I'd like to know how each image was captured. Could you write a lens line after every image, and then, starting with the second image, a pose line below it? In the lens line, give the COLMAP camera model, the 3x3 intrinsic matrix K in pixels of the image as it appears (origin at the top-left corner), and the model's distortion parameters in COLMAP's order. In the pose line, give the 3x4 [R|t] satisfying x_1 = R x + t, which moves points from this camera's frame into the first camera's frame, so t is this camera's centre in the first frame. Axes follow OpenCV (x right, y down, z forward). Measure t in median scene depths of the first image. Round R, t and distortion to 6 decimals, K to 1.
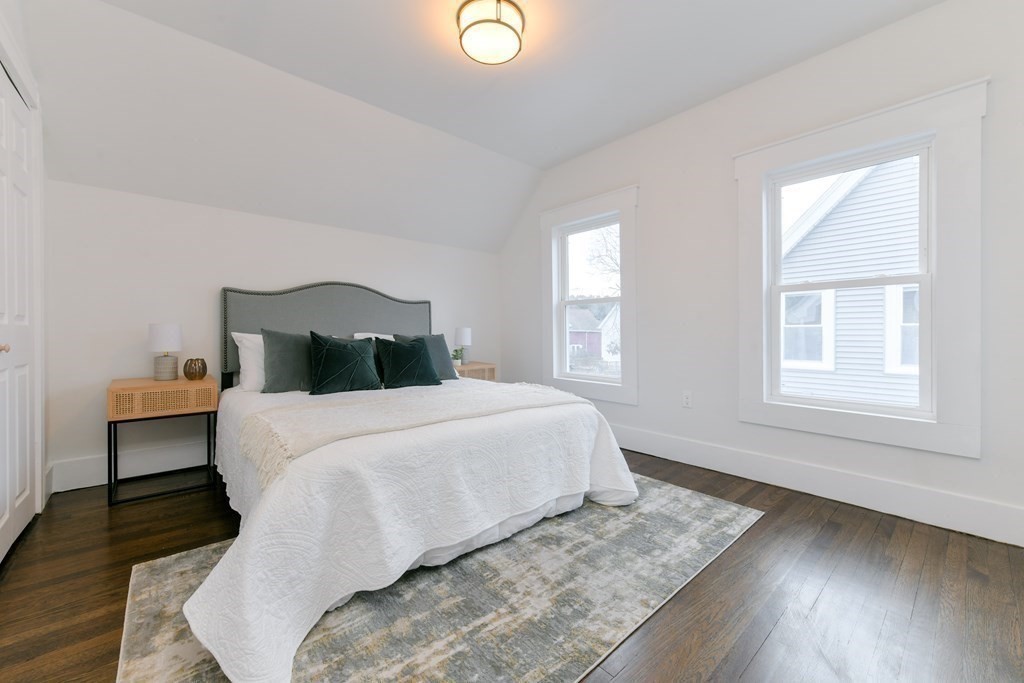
lens RADIAL K [[404.9, 0, 510.0], [0, 404.9, 339.0], [0, 0, 1]] dist [-0.000787, -0.000060]
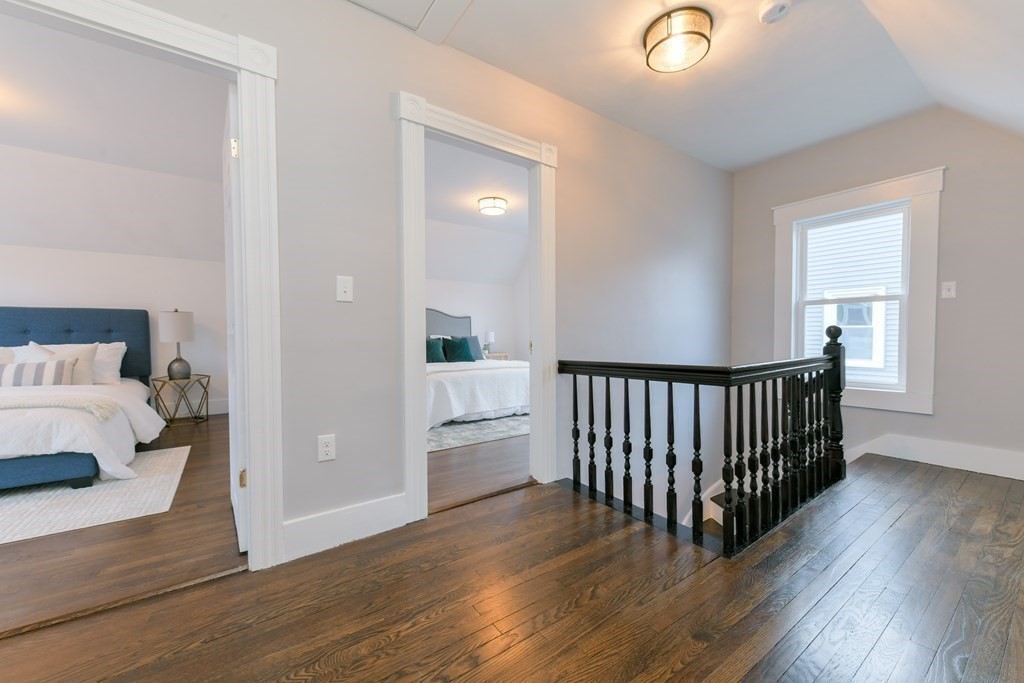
lens RADIAL K [[404.9, 0, 515.0], [0, 404.9, 340.2], [0, 0, 1]] dist [-0.000787, -0.000060]
pose [[0.994723, -0.004440, -0.102504, 0.200492], [0.004894, 0.999979, 0.004176, 0.001170], [0.102484, -0.004656, 0.994724, -0.833074]]
